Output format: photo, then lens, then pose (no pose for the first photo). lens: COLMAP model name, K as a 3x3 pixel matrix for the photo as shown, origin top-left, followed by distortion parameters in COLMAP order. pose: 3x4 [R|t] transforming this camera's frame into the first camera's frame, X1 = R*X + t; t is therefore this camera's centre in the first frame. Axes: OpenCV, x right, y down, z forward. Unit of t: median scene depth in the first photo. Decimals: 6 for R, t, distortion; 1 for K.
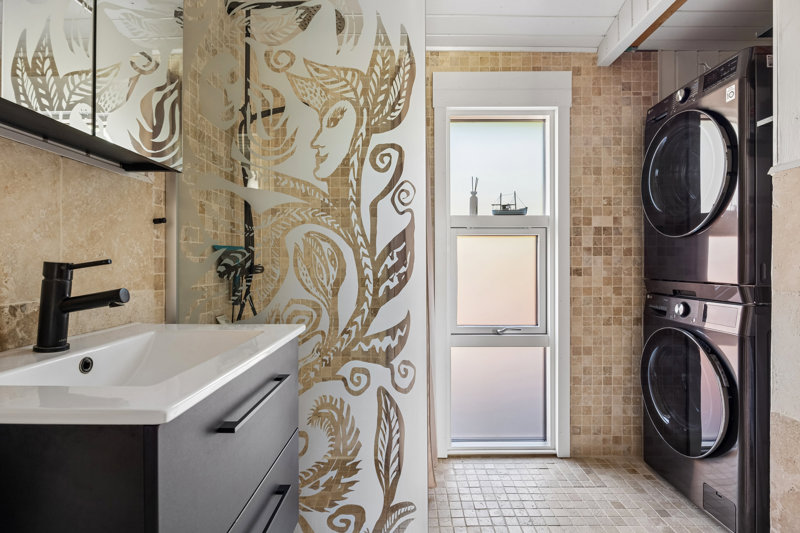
lens RADIAL K [[404.6, 0, 404.1], [0, 404.6, 263.0], [0, 0, 1]] dist [-0.007300, -0.001345]
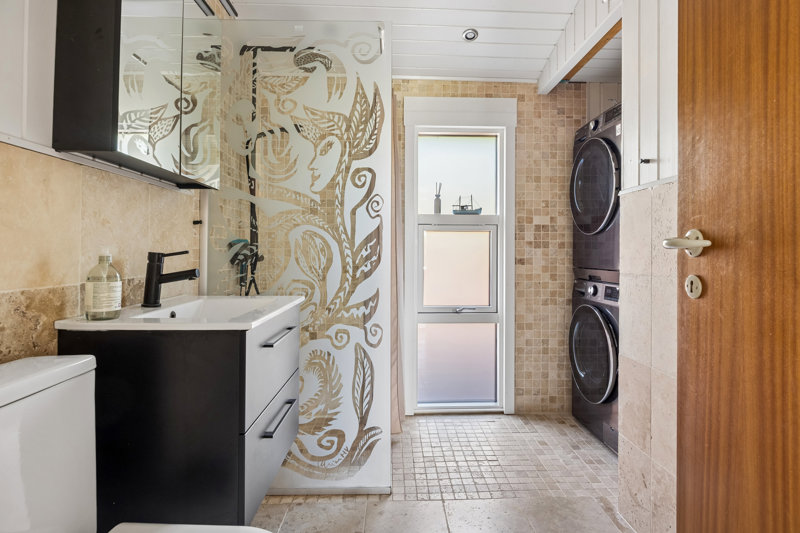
lens RADIAL K [[433.4, 0, 410.4], [0, 433.4, 240.9], [0, 0, 1]] dist [0.002556, -0.001600]
pose [[0.998679, 0.006280, 0.051005, 0.036008], [-0.004839, 0.999587, -0.028337, -0.001620], [-0.051162, 0.028052, 0.998296, -0.394754]]
